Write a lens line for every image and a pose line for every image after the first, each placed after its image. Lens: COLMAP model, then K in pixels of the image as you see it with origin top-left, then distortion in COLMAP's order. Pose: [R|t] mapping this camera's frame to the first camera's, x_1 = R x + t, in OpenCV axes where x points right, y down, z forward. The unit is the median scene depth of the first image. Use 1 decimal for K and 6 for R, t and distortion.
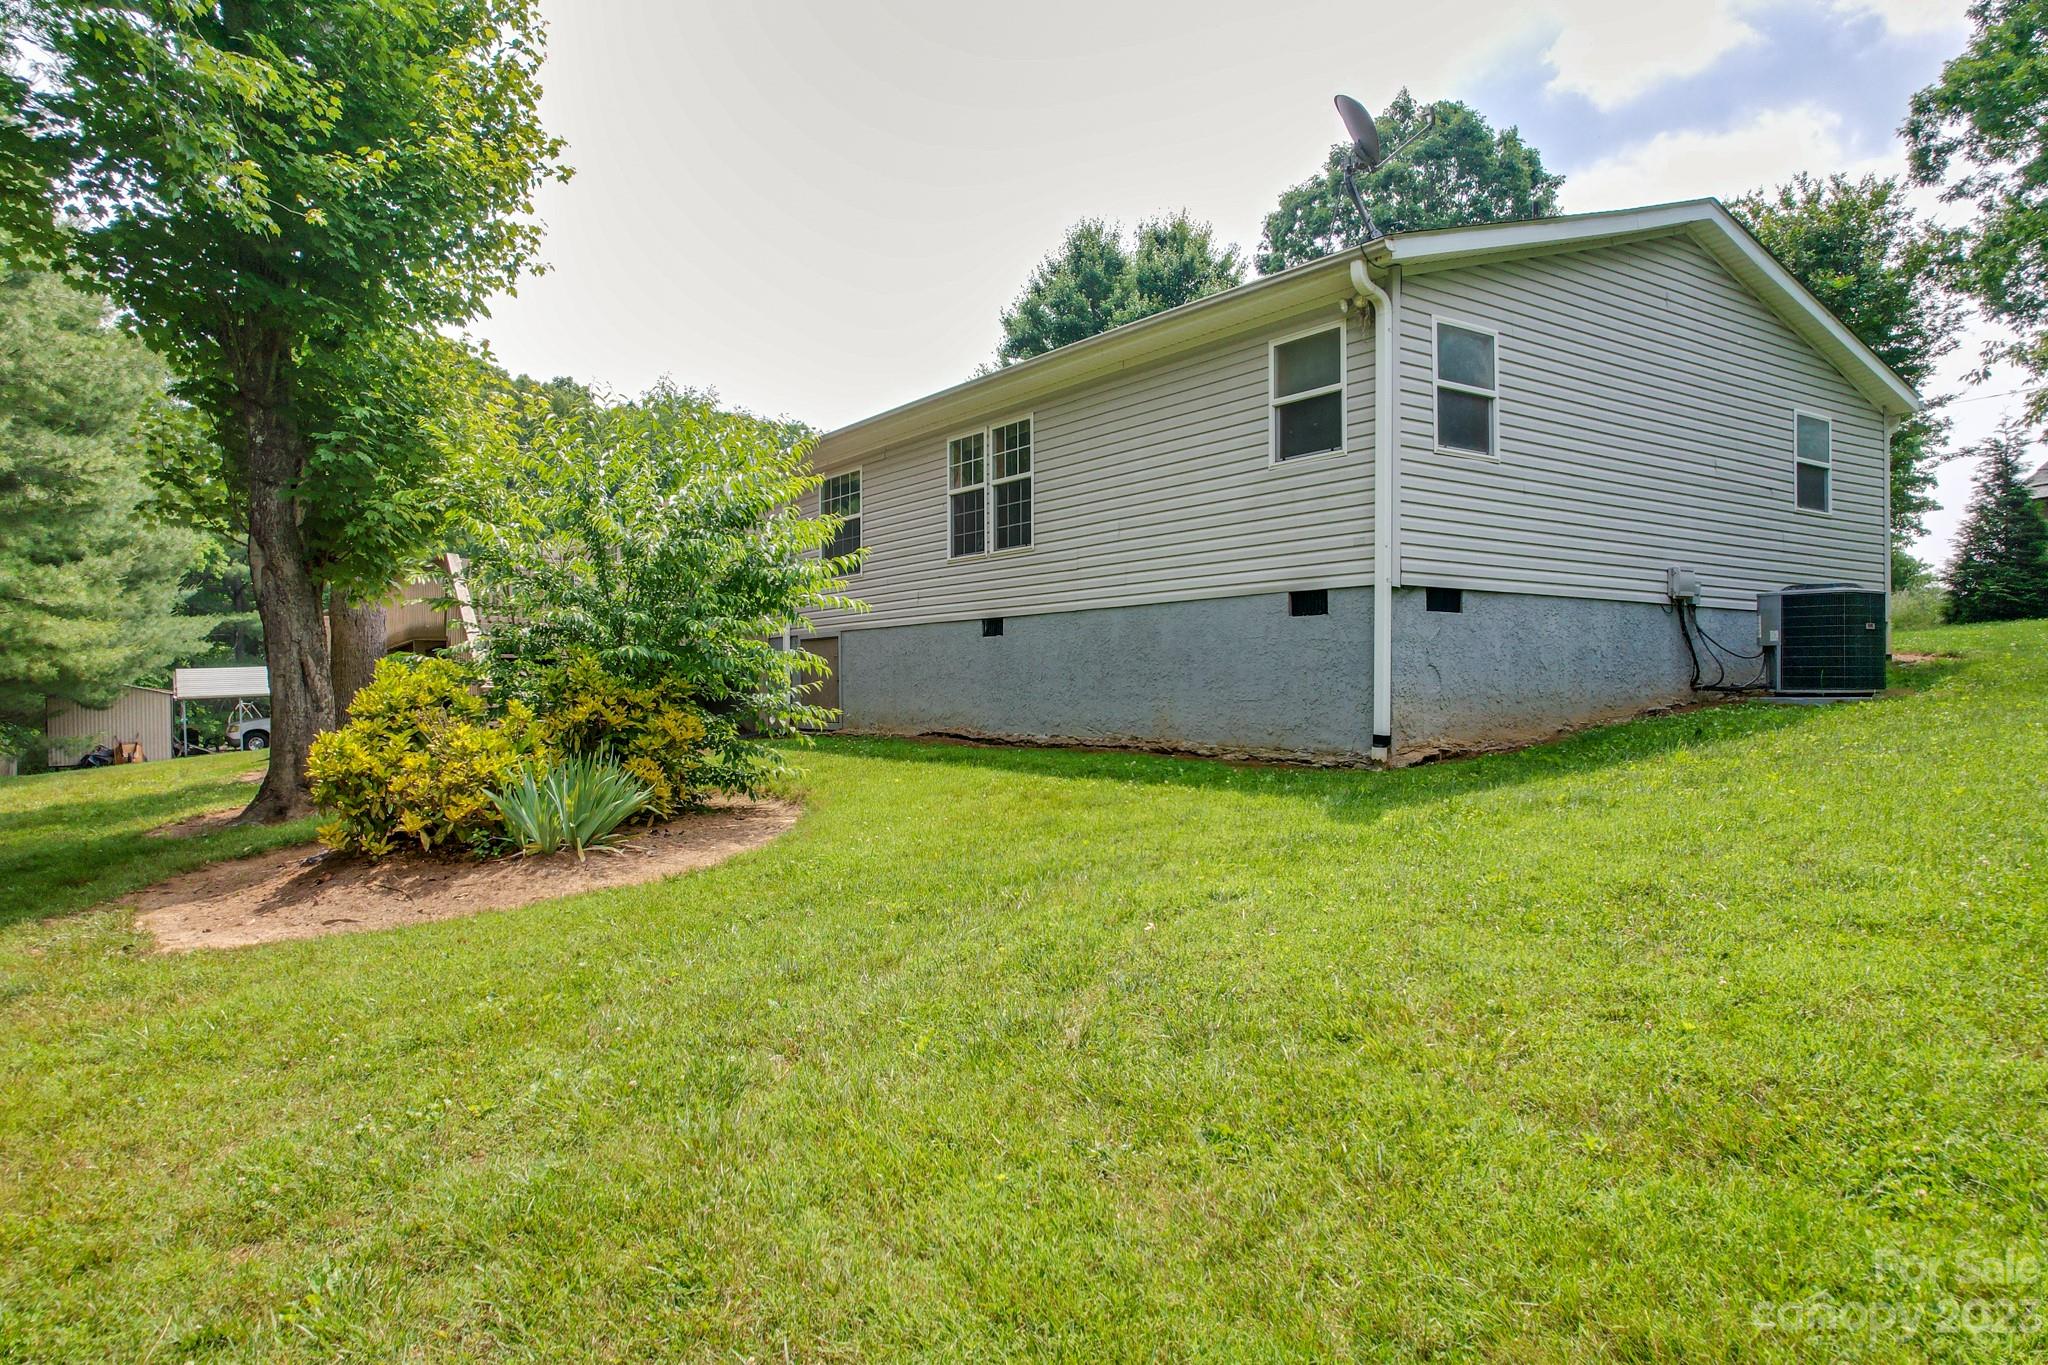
lens RADIAL K [[1302.1, 0, 1043.3], [0, 1302.1, 636.4], [0, 0, 1]] dist [-0.069158, 0.056648]
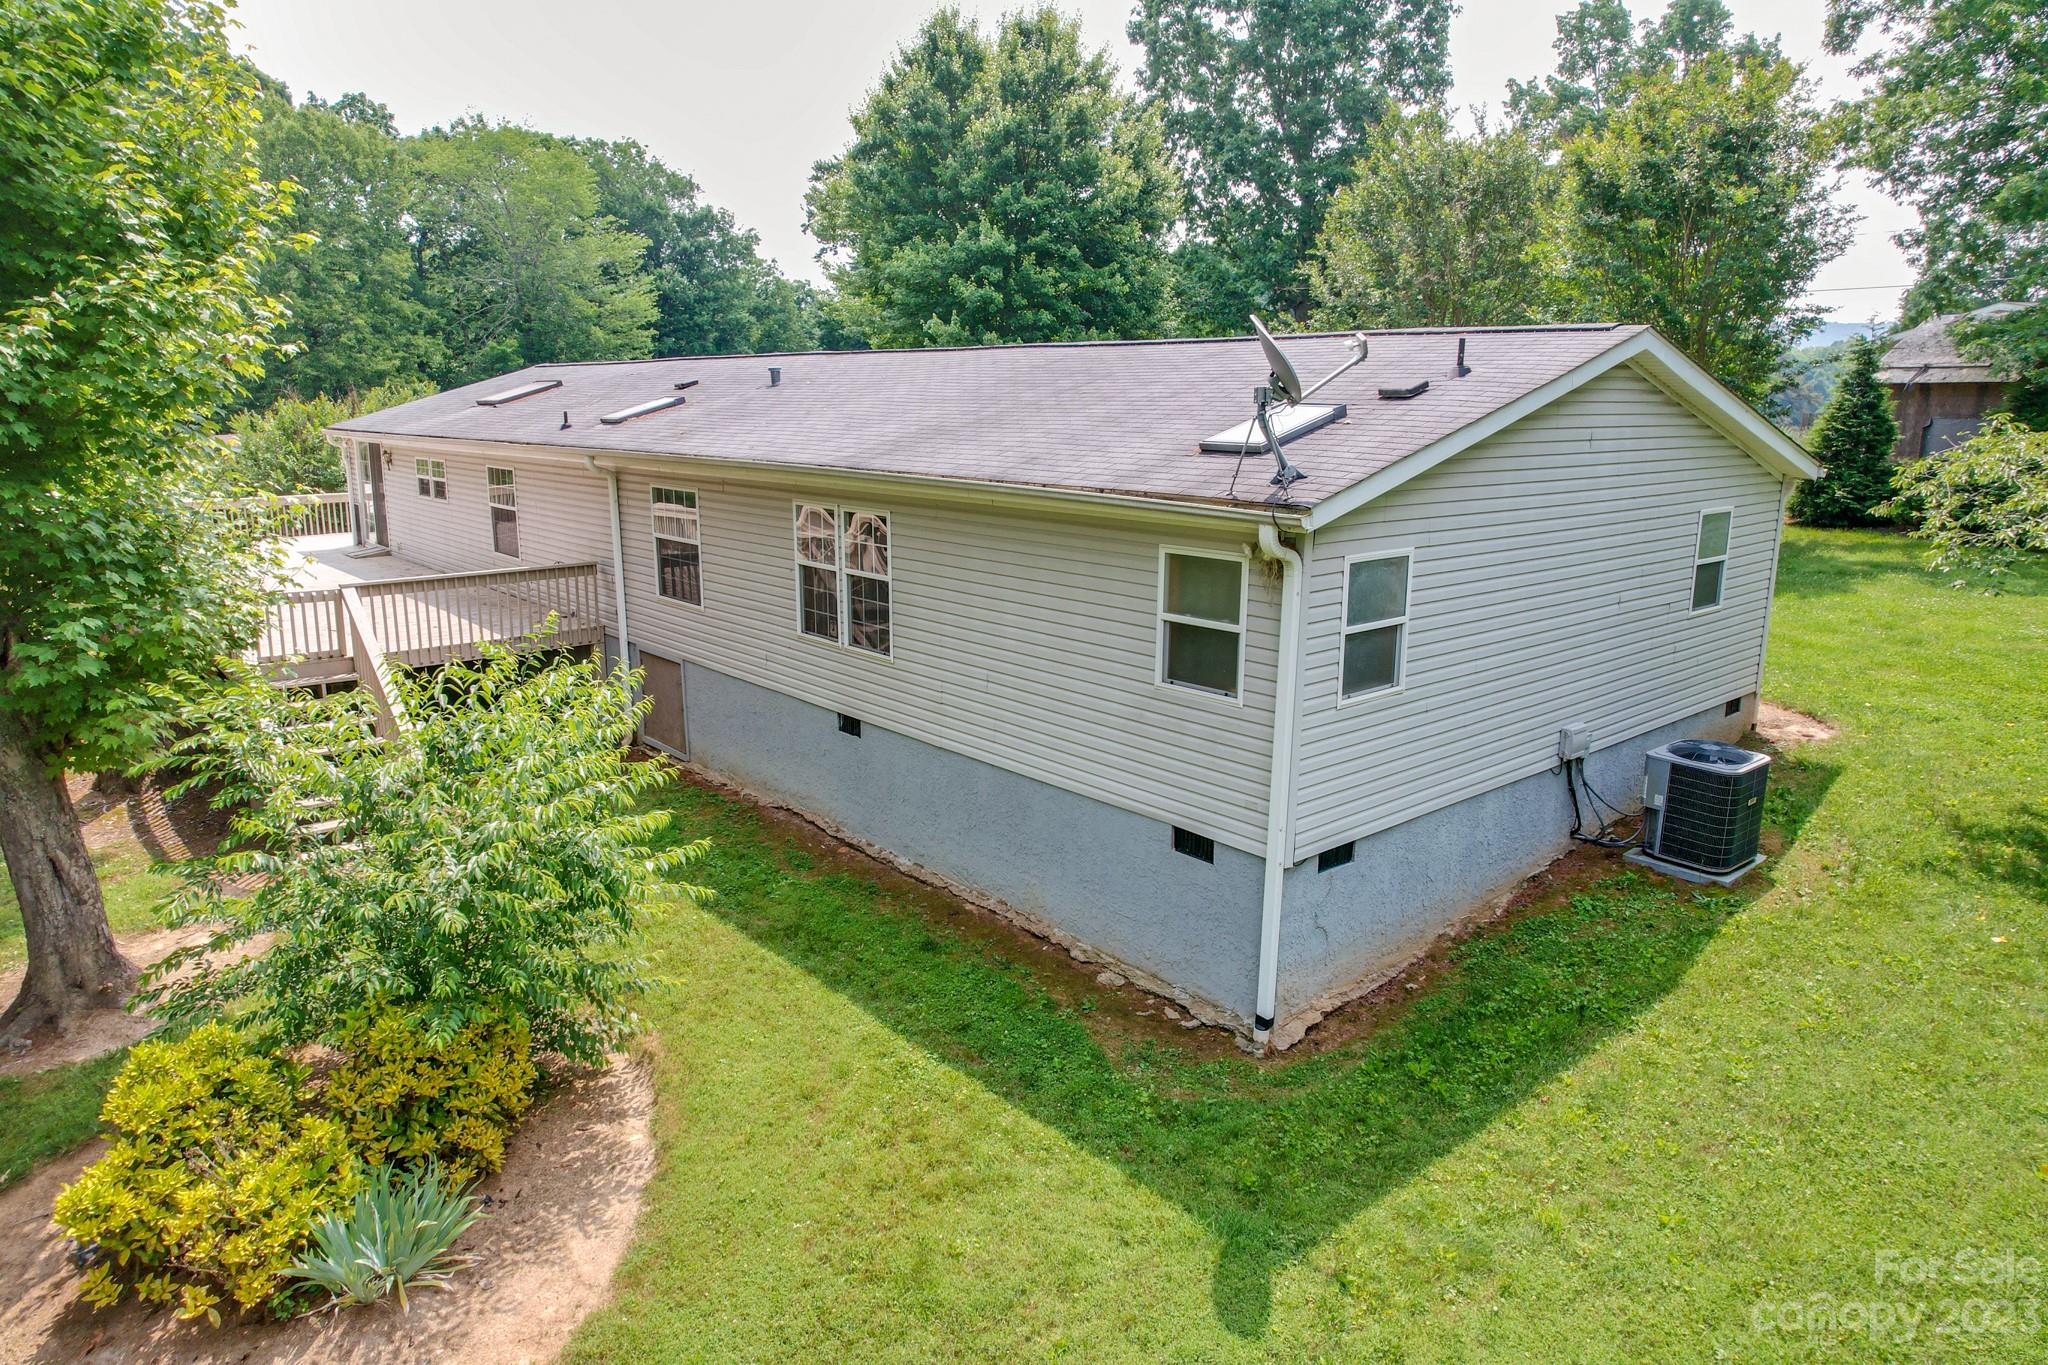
lens RADIAL K [[1302.1, 0, 1041.1], [0, 1302.1, 687.6], [0, 0, 1]] dist [-0.069158, 0.056648]
pose [[0.994284, -0.015005, 0.105705, -0.000363], [-0.009567, 0.973572, 0.228180, -0.257588], [-0.106335, -0.227887, 0.967864, 0.102070]]
